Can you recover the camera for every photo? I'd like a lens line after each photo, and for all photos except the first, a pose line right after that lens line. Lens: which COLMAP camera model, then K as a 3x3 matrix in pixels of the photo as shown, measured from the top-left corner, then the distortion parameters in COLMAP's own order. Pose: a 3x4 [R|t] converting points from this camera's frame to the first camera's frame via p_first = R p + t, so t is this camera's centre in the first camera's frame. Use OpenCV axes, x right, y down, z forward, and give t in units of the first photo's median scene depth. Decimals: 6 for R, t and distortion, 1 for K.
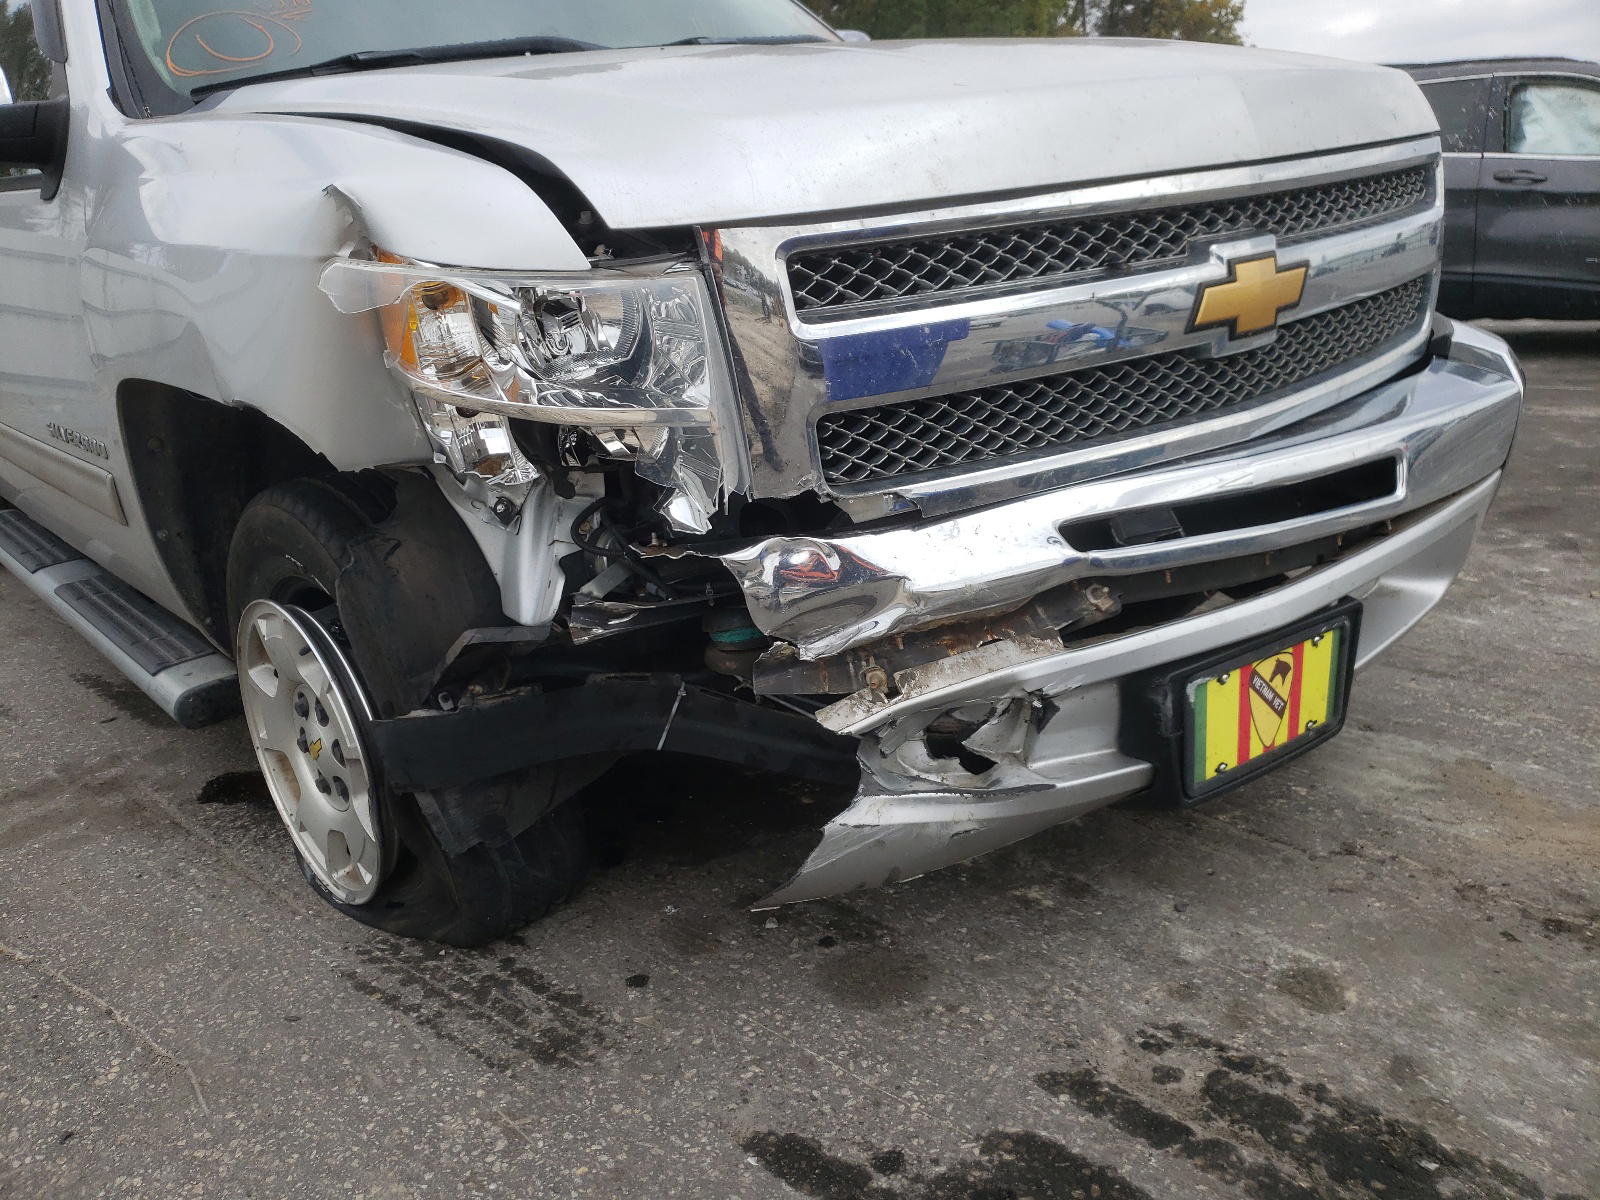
lens RADIAL K [[1248.4, 0, 800.0], [0, 1248.4, 600.0], [0, 0, 1]] dist [0.088756, -0.095559]
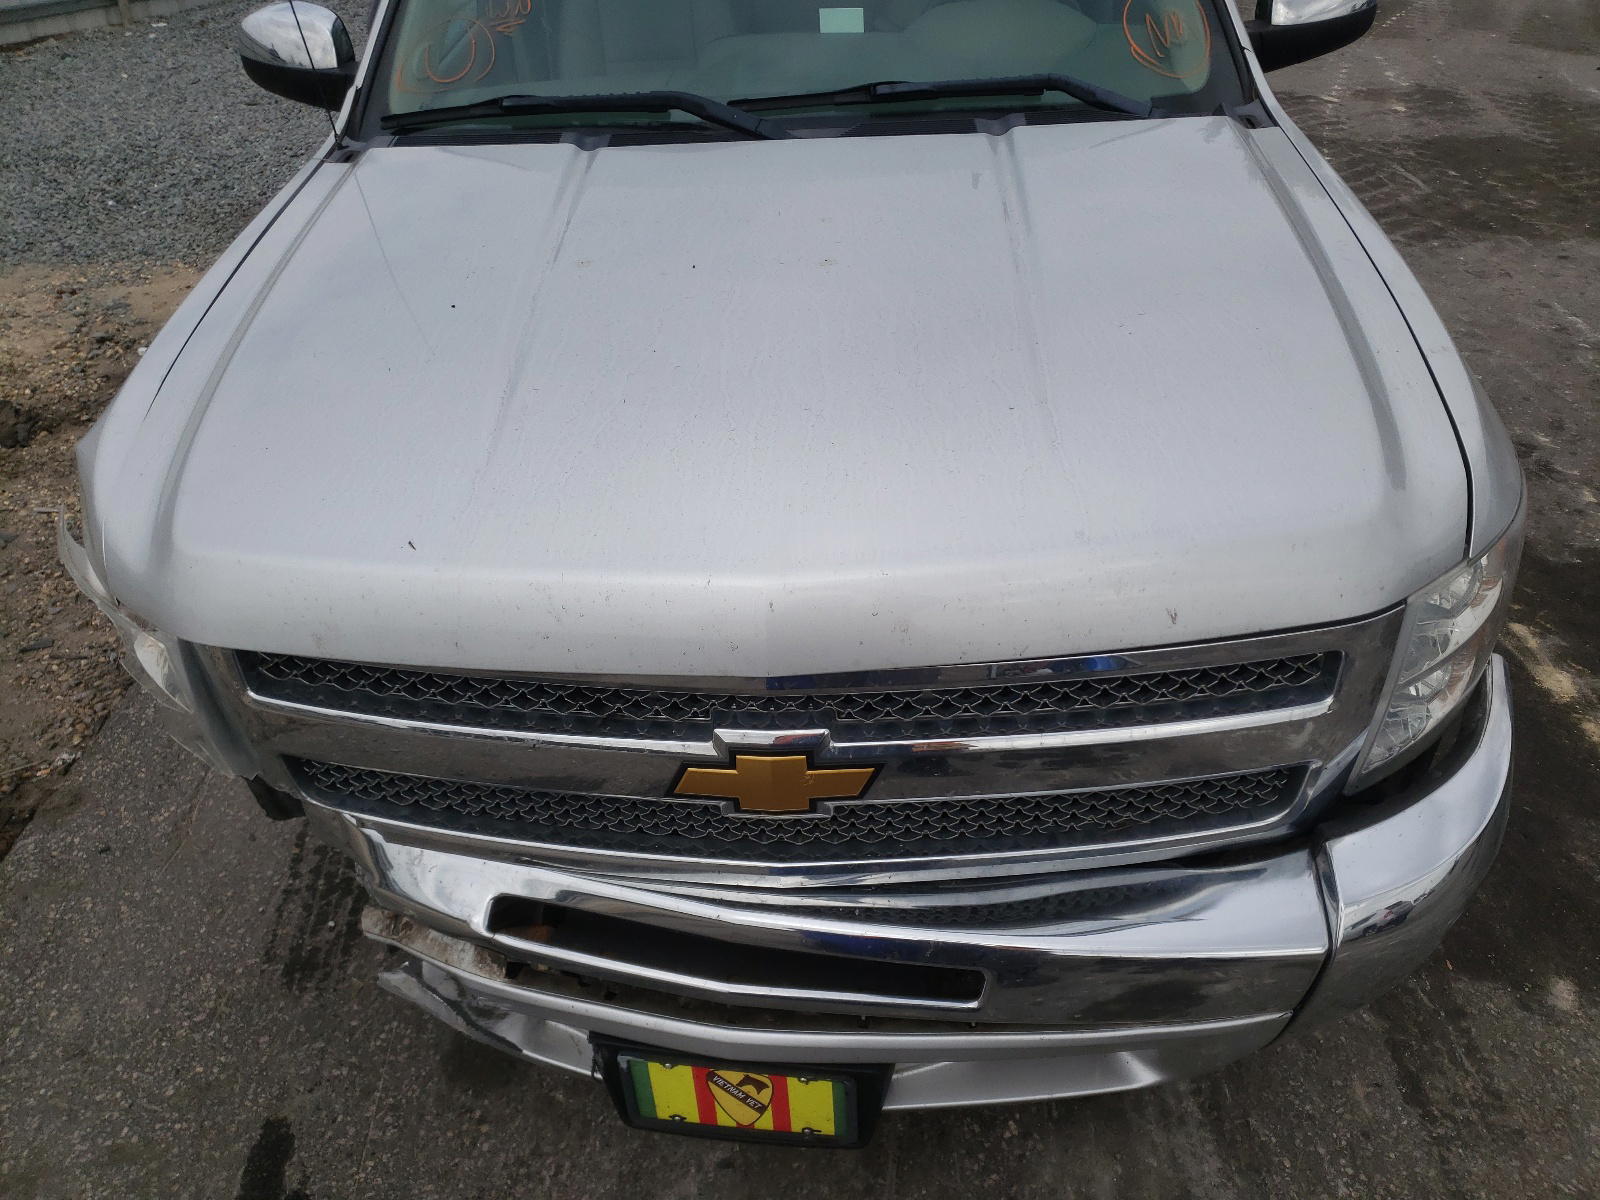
lens RADIAL K [[1255.2, 0, 840.6], [0, 1255.2, 617.4], [0, 0, 1]] dist [0.046044, 0.007176]
pose [[0.745131, 0.445158, -0.496602, 0.812255], [-0.242596, 0.874531, 0.419932, -0.757859], [0.621230, -0.192430, 0.759634, 0.351449]]
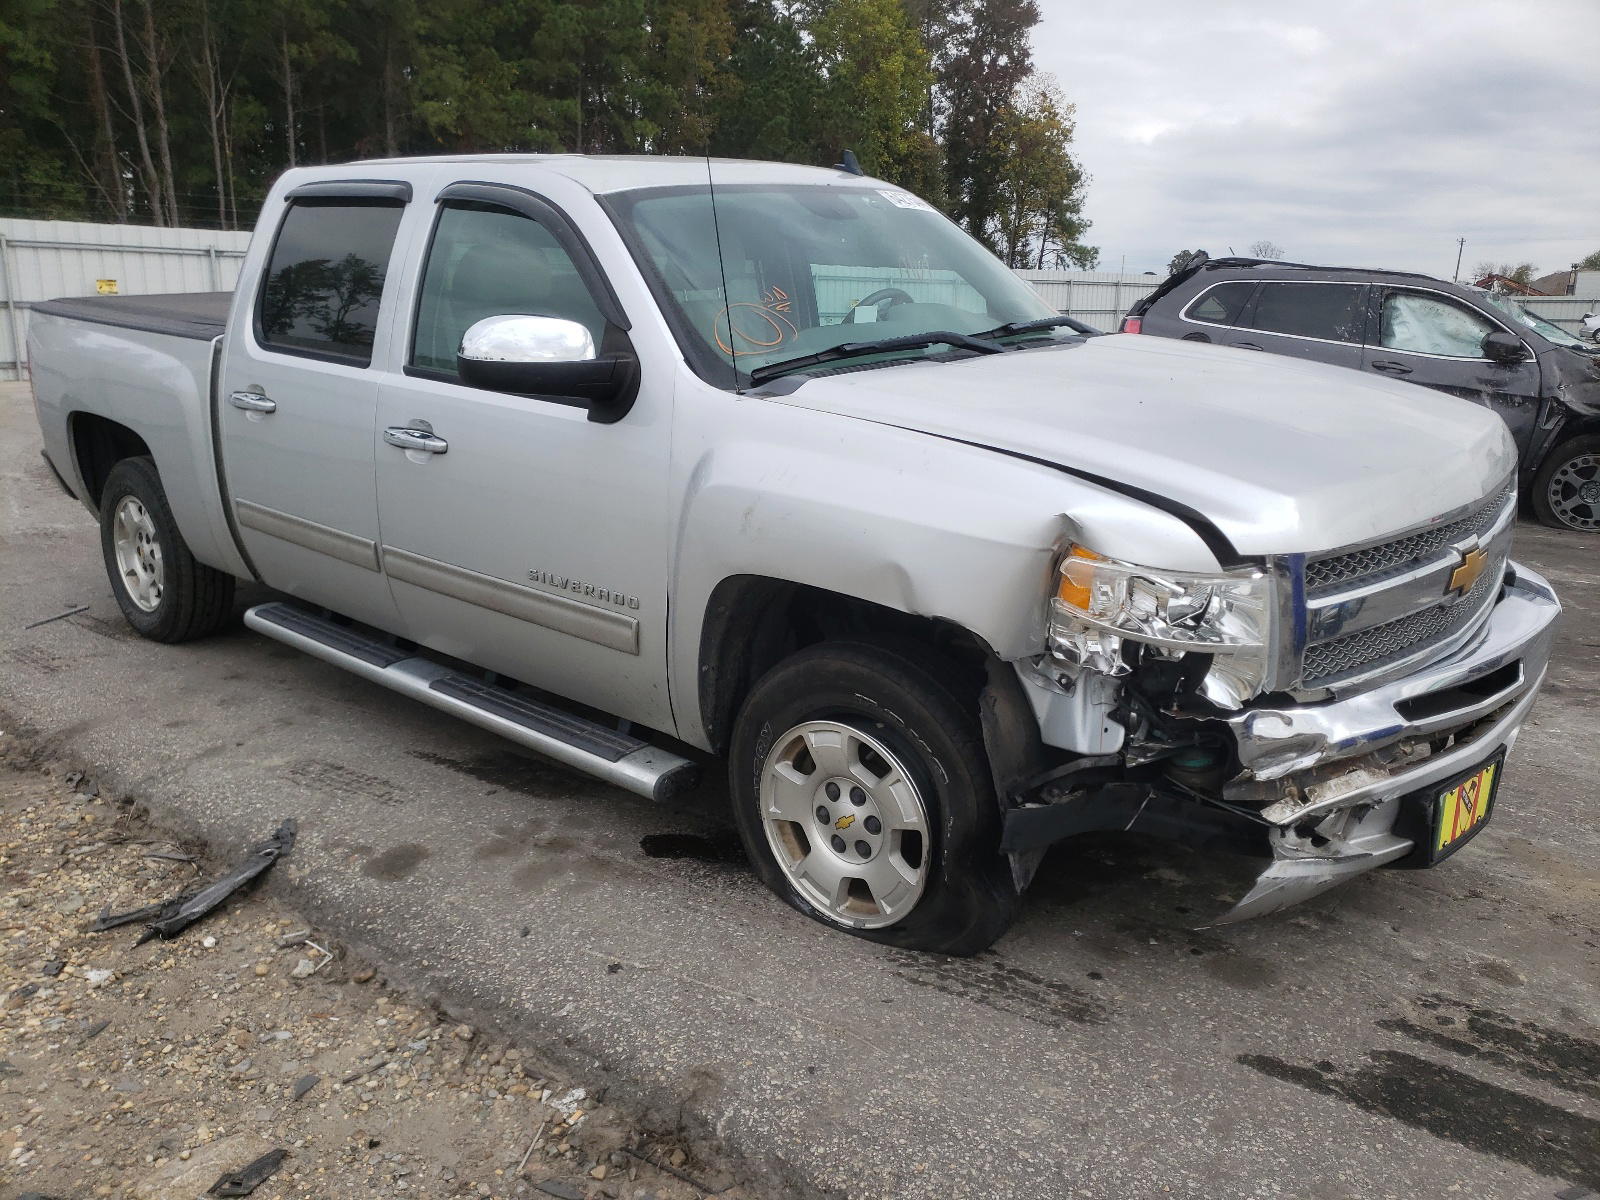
lens RADIAL K [[1255.2, 0, 840.6], [0, 1255.2, 617.4], [0, 0, 1]] dist [0.046044, 0.007176]
pose [[0.982392, 0.039658, 0.182573, -0.810994], [-0.033839, 0.998819, -0.034876, -0.087173], [-0.183741, 0.028084, 0.982573, -0.554383]]
